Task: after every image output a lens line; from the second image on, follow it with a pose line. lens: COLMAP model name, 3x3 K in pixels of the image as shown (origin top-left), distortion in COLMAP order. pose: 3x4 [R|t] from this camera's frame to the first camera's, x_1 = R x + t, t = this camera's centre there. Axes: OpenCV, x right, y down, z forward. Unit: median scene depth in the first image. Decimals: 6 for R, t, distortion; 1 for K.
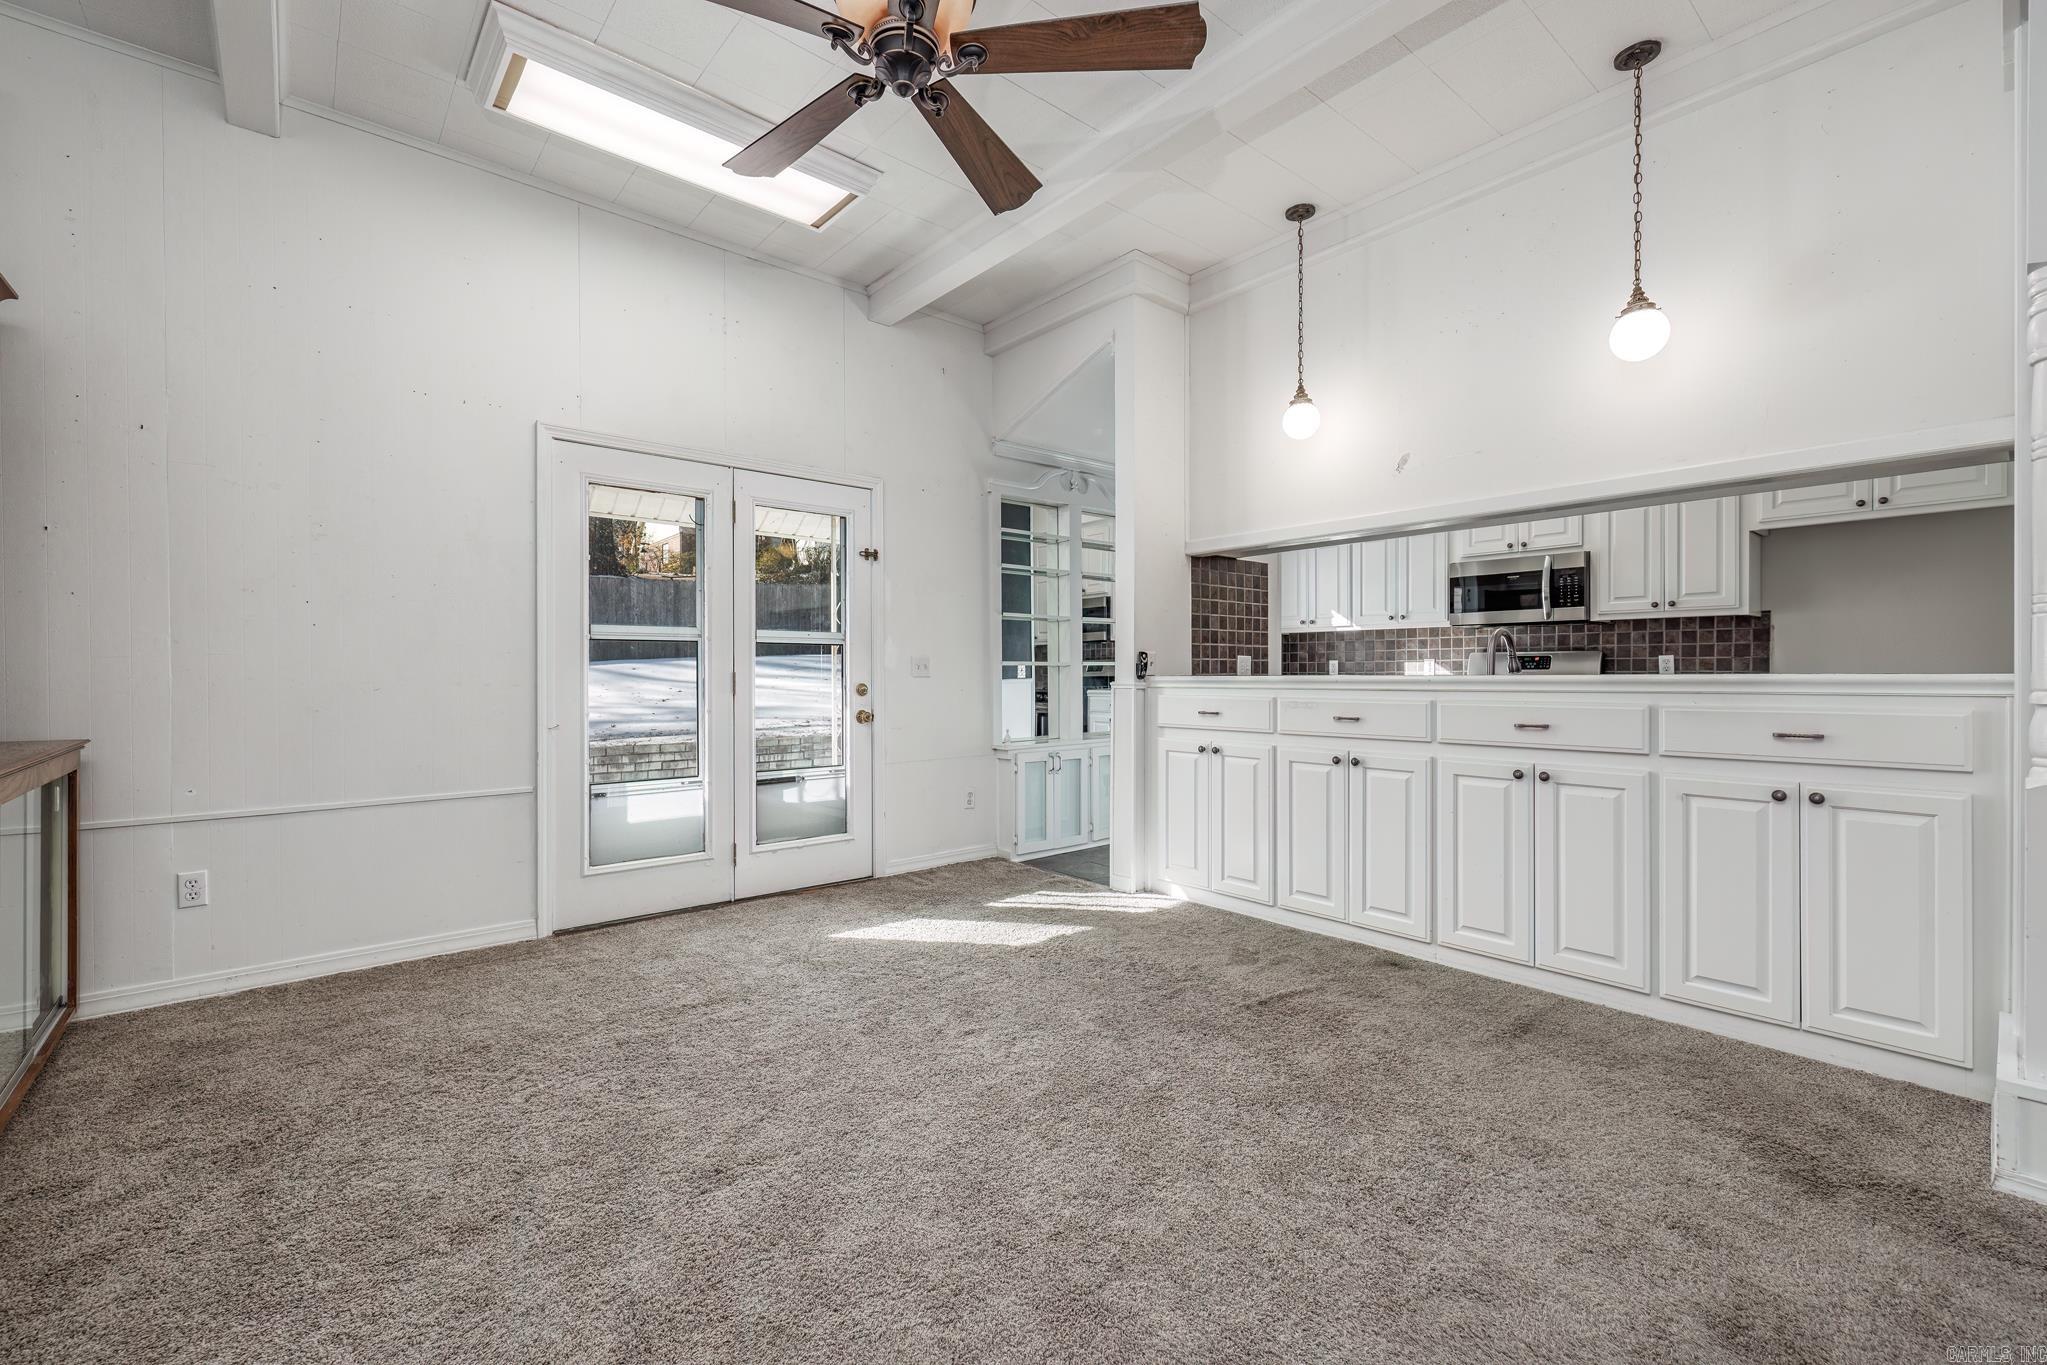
lens RADIAL K [[862.3, 0, 1016.5], [0, 862.3, 677.8], [0, 0, 1]] dist [0.002432, -0.000226]
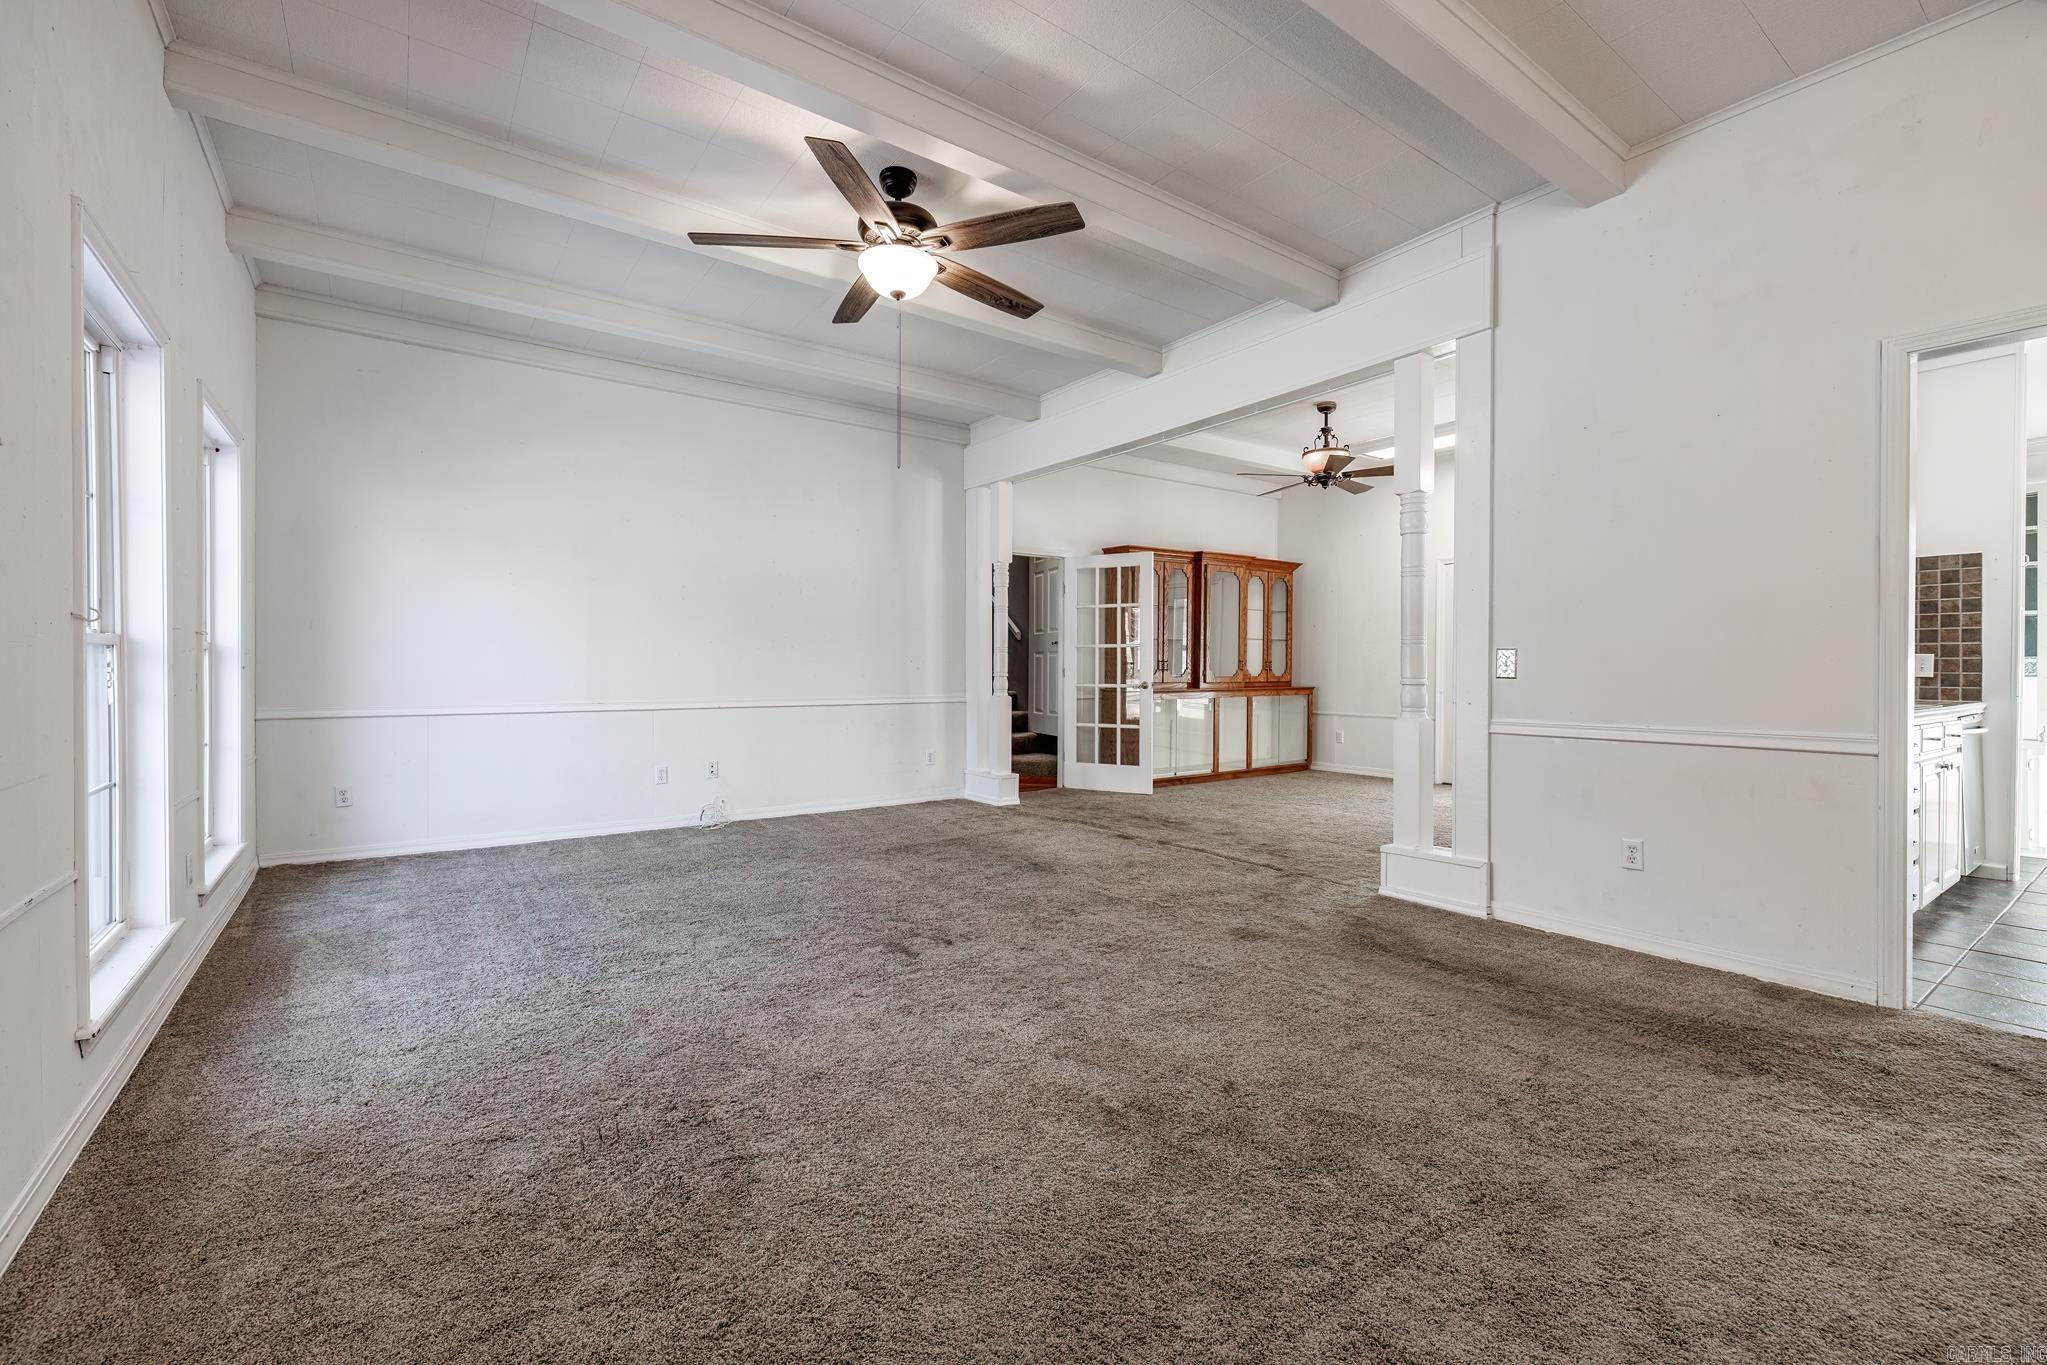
lens RADIAL K [[862.3, 0, 1022.1], [0, 862.3, 671.4], [0, 0, 1]] dist [0.002432, -0.000226]
pose [[-0.078224, 0.009719, -0.996888, 1.446878], [-0.005427, 0.999934, 0.010174, -0.010799], [0.996921, 0.006206, -0.078166, 0.059328]]
